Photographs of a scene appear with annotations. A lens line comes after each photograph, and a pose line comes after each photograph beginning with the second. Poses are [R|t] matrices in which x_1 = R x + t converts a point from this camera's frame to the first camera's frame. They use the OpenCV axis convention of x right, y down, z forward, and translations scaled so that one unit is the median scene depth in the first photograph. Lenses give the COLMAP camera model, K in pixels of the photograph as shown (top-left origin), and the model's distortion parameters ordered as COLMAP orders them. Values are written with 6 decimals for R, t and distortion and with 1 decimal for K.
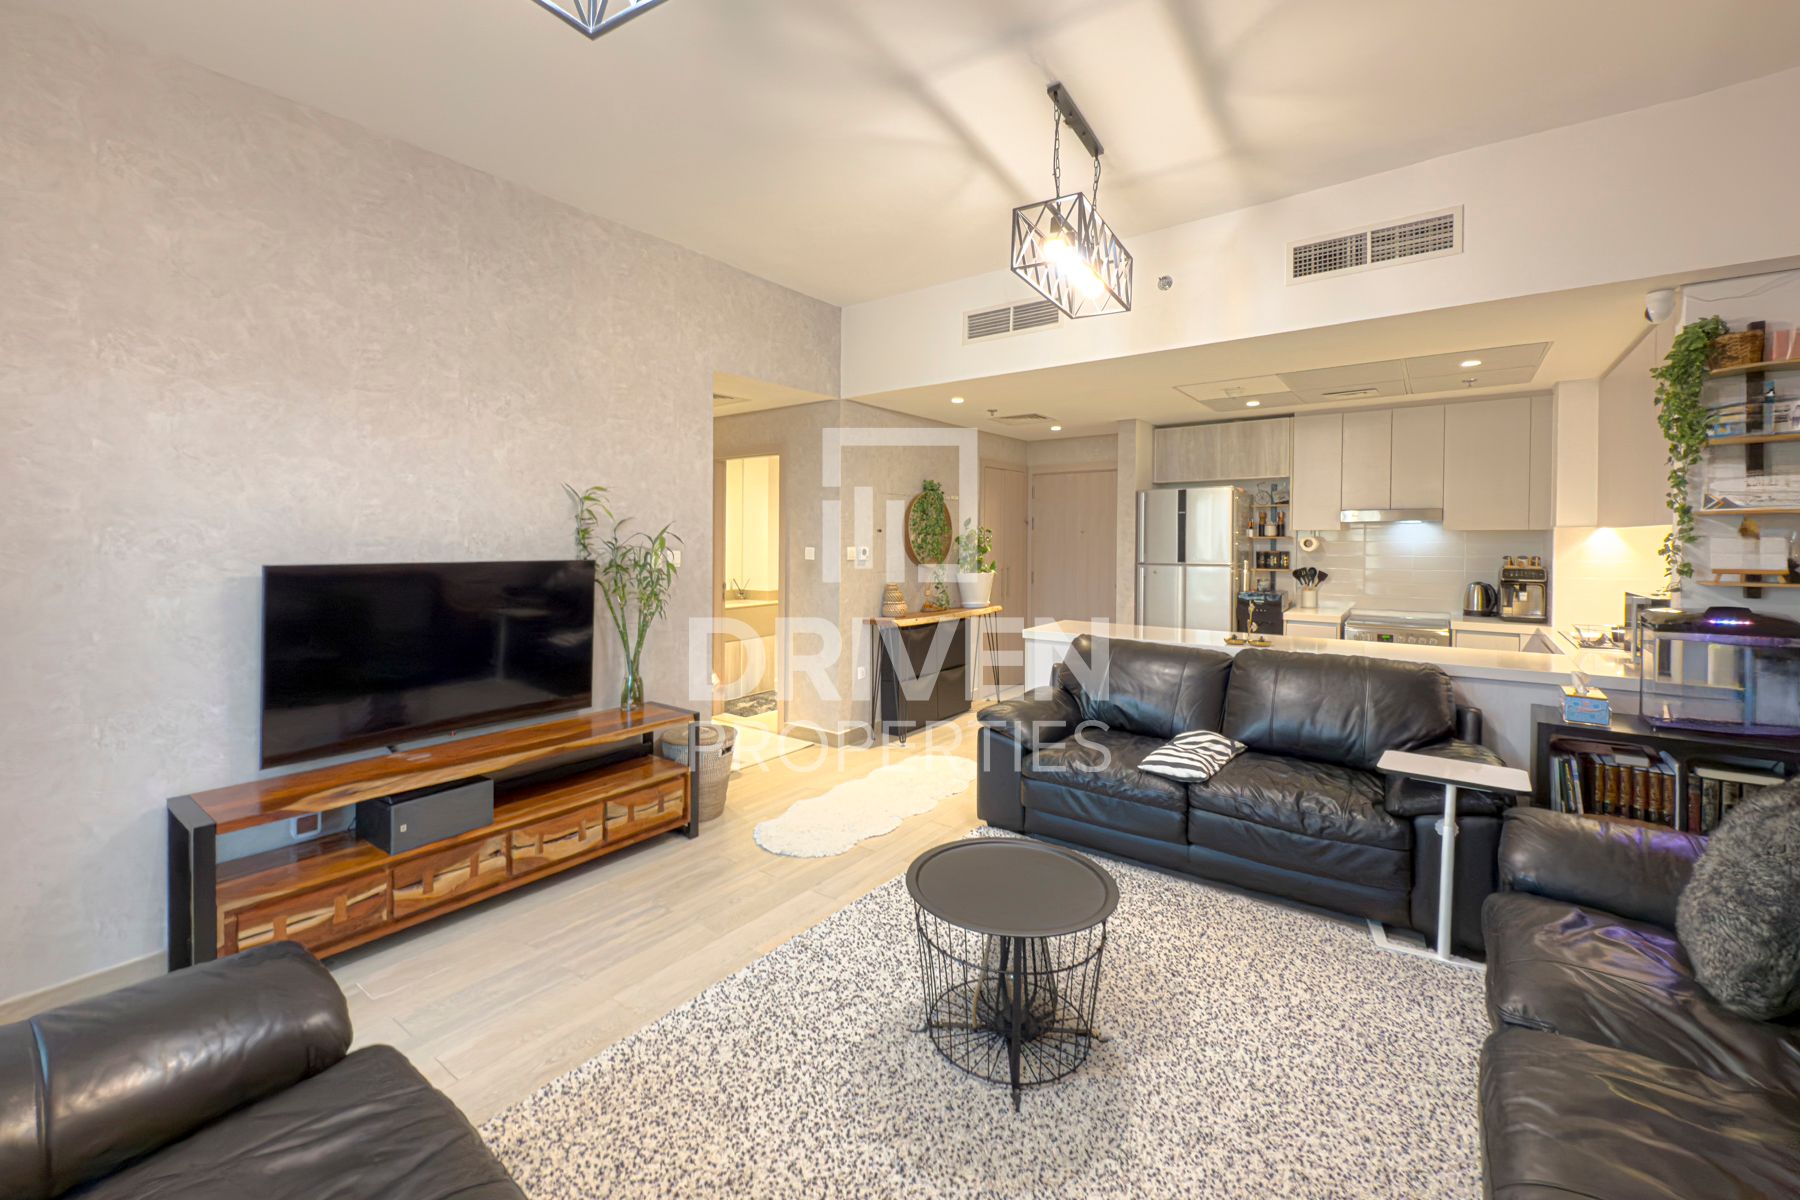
lens RADIAL K [[722.4, 0, 883.0], [0, 722.4, 548.9], [0, 0, 1]] dist [-0.010761, -0.000745]
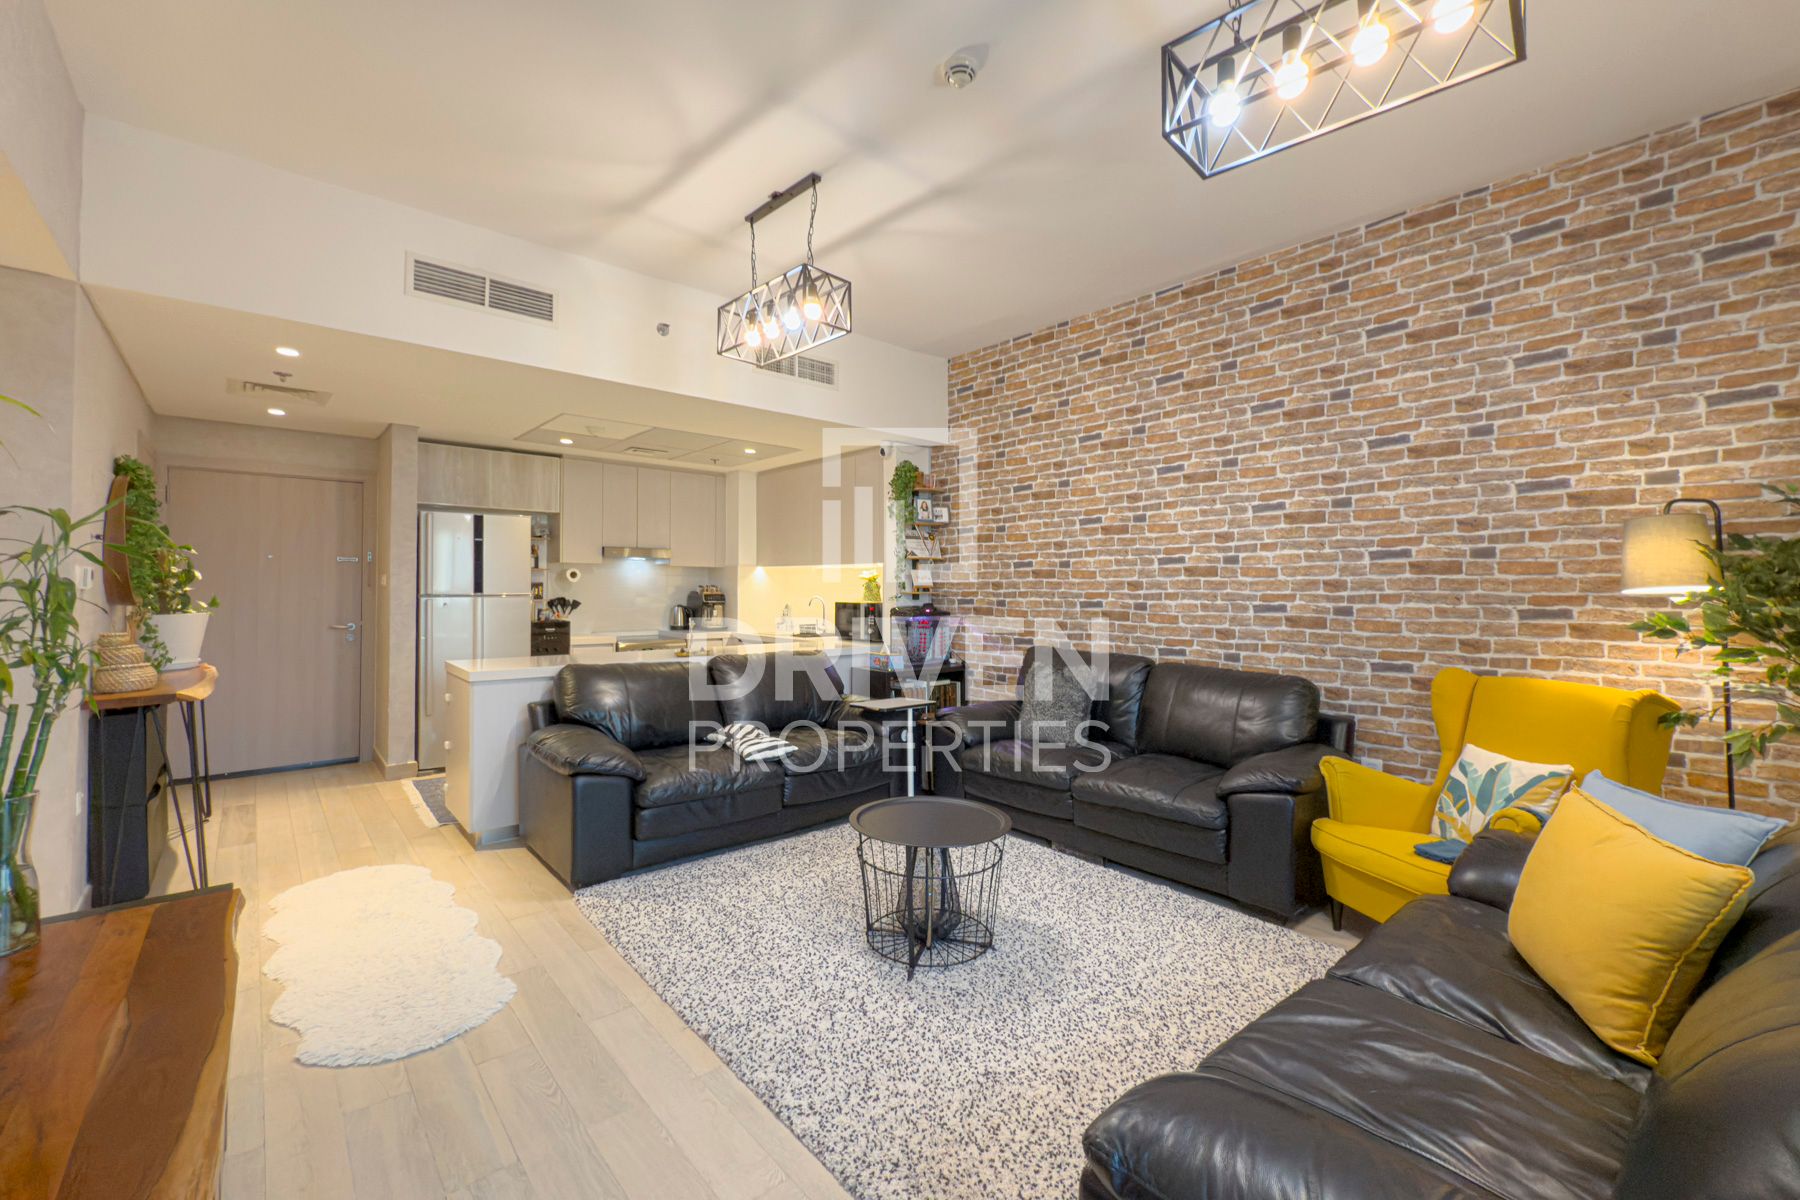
lens RADIAL K [[722.4, 0, 913.2], [0, 722.4, 585.1], [0, 0, 1]] dist [-0.010761, -0.000745]
pose [[0.205441, 0.002482, 0.978666, -0.669043], [0.003237, 0.999990, -0.003215, 0.023227], [-0.978664, 0.003828, 0.205431, 0.460175]]
